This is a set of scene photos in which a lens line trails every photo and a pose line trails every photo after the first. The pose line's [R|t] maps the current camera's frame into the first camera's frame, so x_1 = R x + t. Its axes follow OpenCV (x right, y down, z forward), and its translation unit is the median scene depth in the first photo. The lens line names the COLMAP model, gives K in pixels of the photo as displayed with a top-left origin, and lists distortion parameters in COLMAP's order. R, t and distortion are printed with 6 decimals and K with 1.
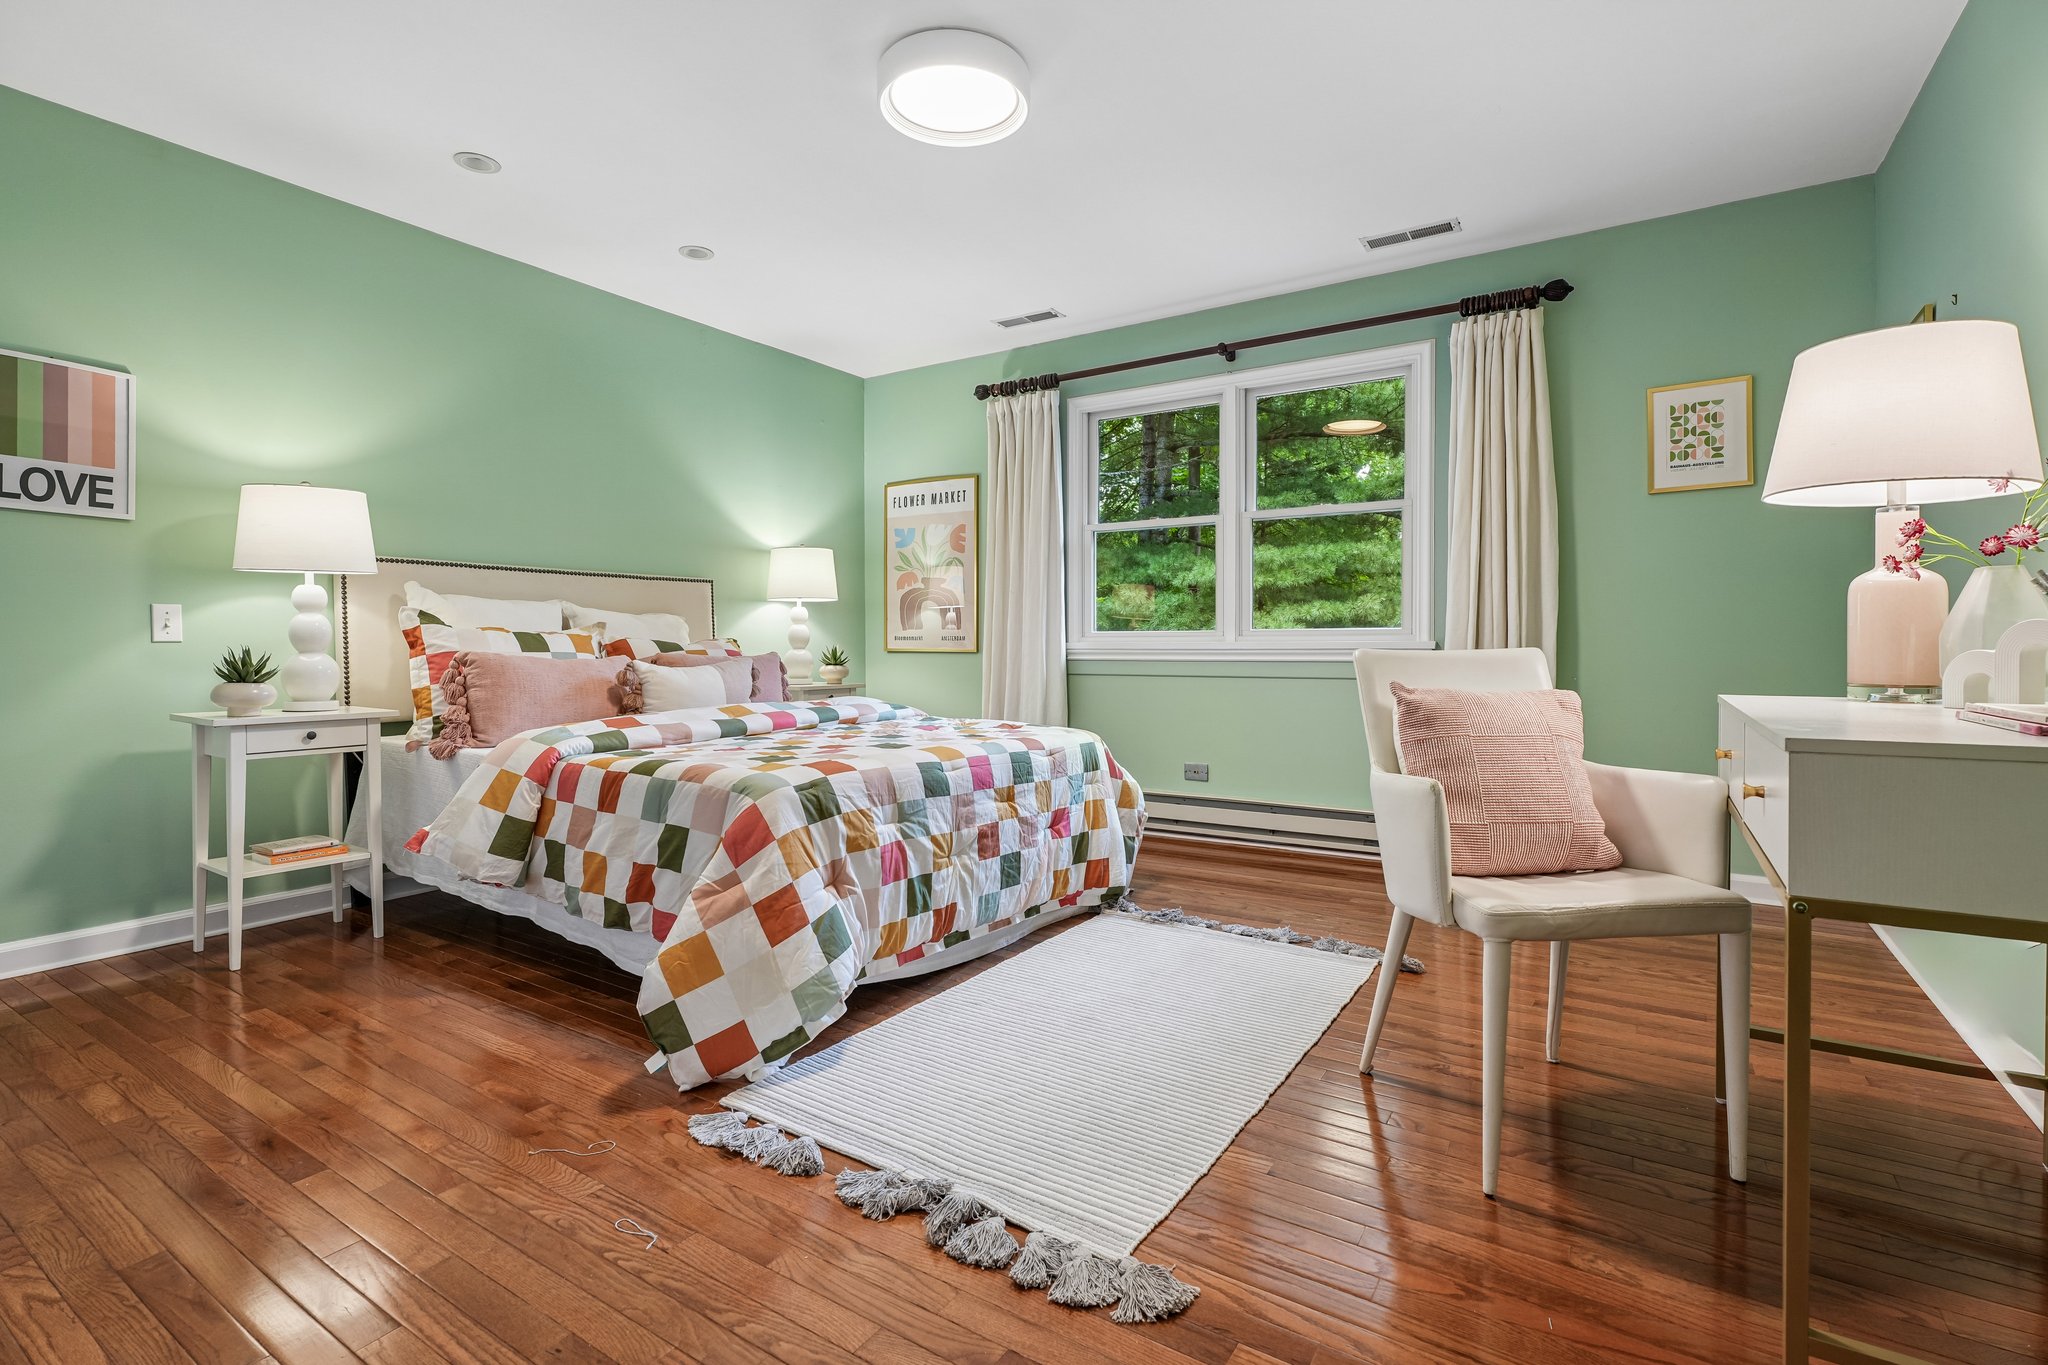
lens RADIAL K [[943.1, 0, 1022.6], [0, 943.1, 674.1], [0, 0, 1]] dist [-0.008484, 0.001913]
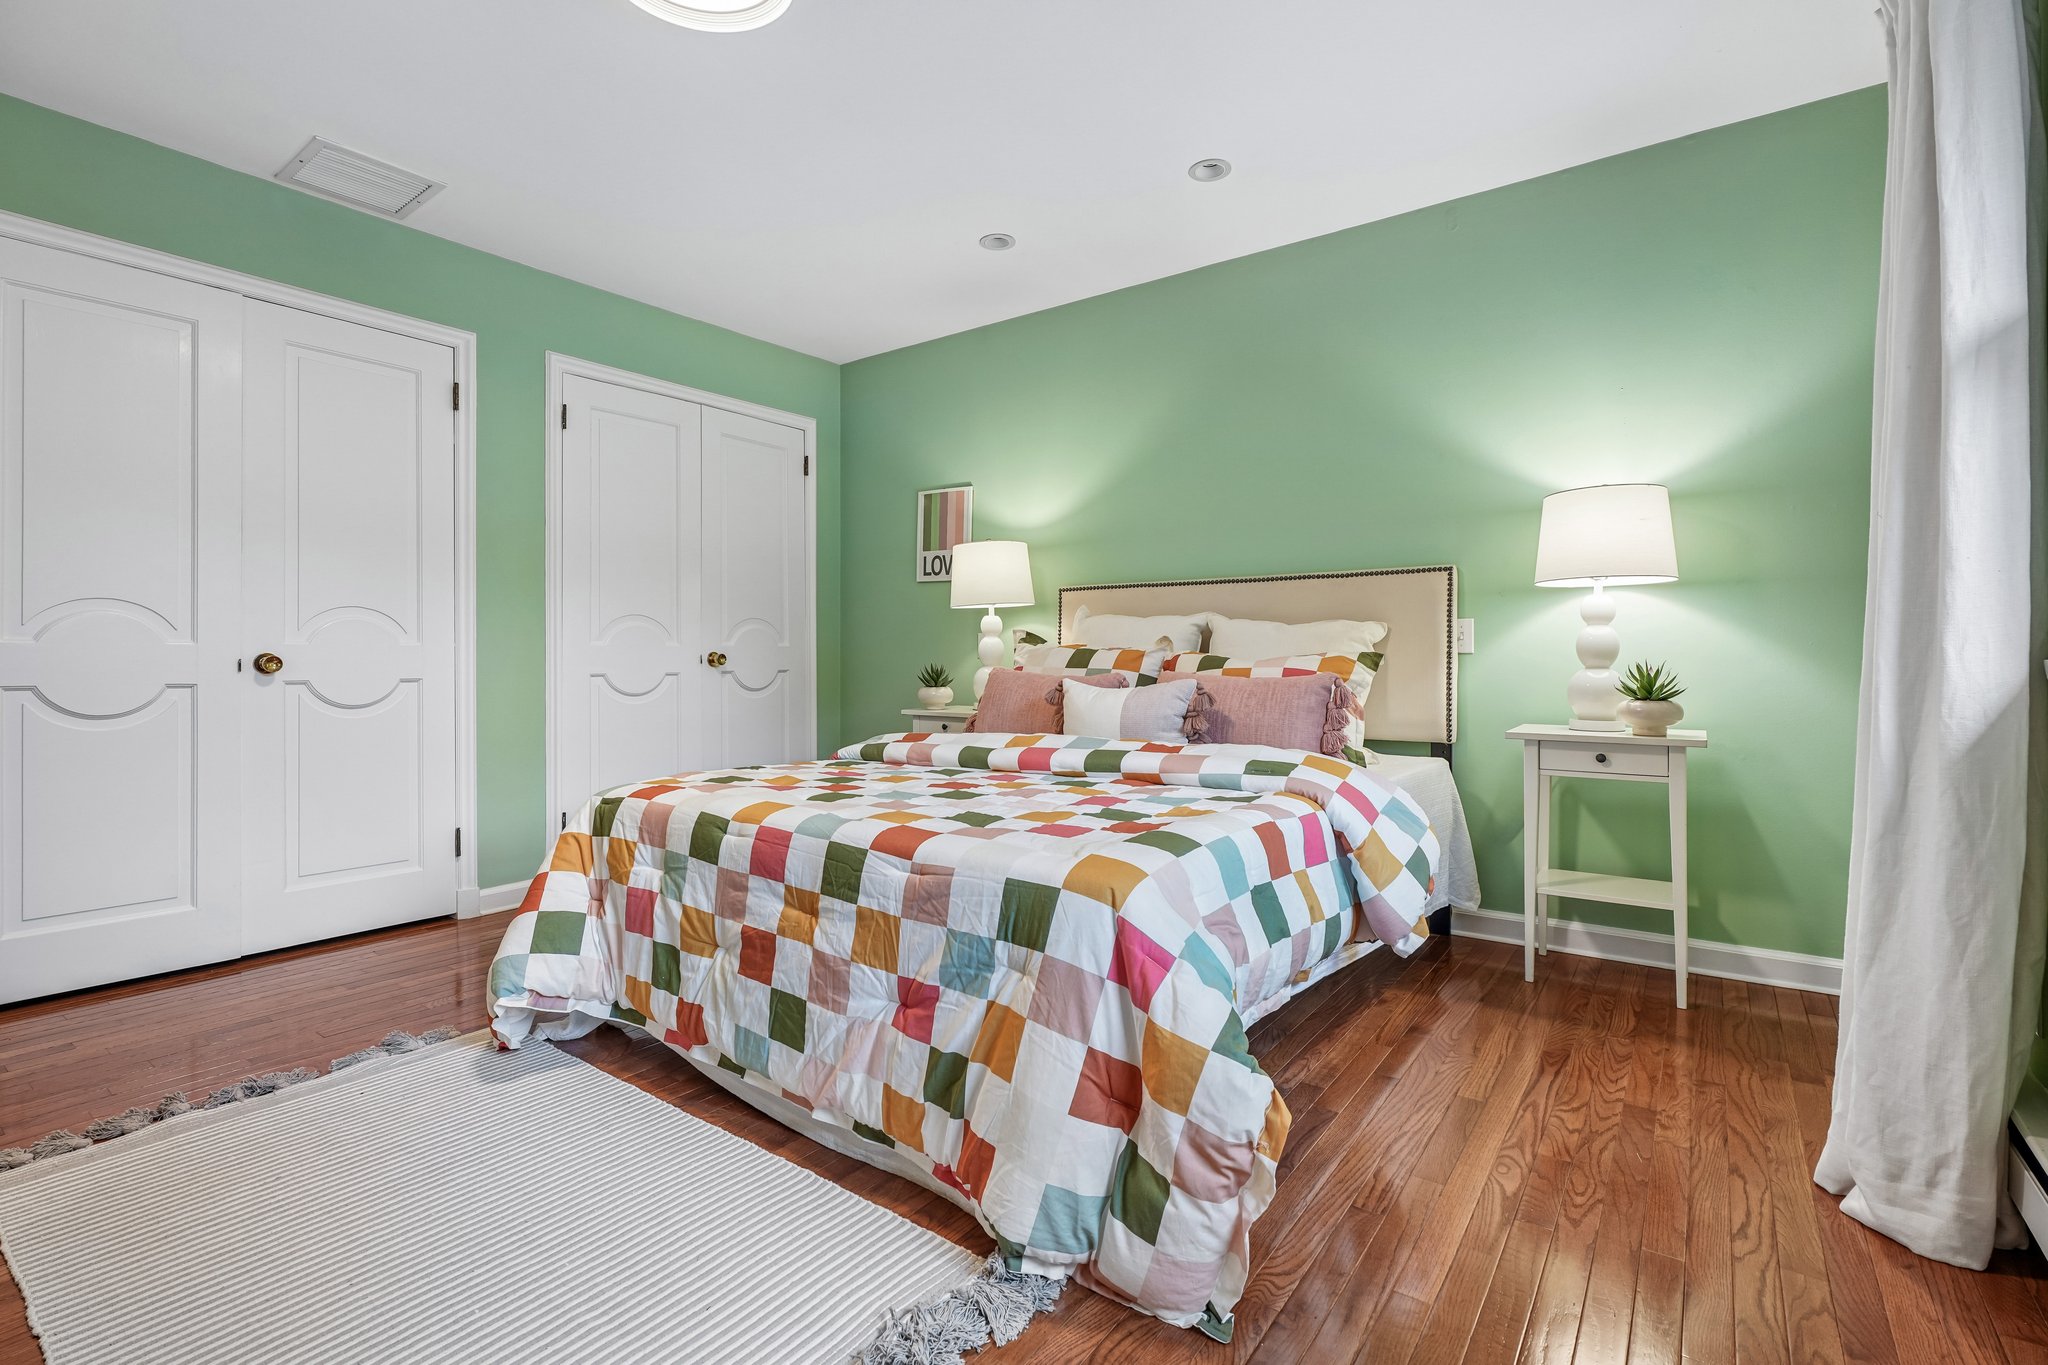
lens RADIAL K [[943.1, 0, 1021.8], [0, 943.1, 665.1], [0, 0, 1]] dist [-0.008484, 0.001913]
pose [[-0.054857, 0.007401, -0.998467, 0.620022], [-0.029858, 0.999513, 0.009049, -0.041973], [0.998048, 0.030309, -0.054609, 1.206834]]
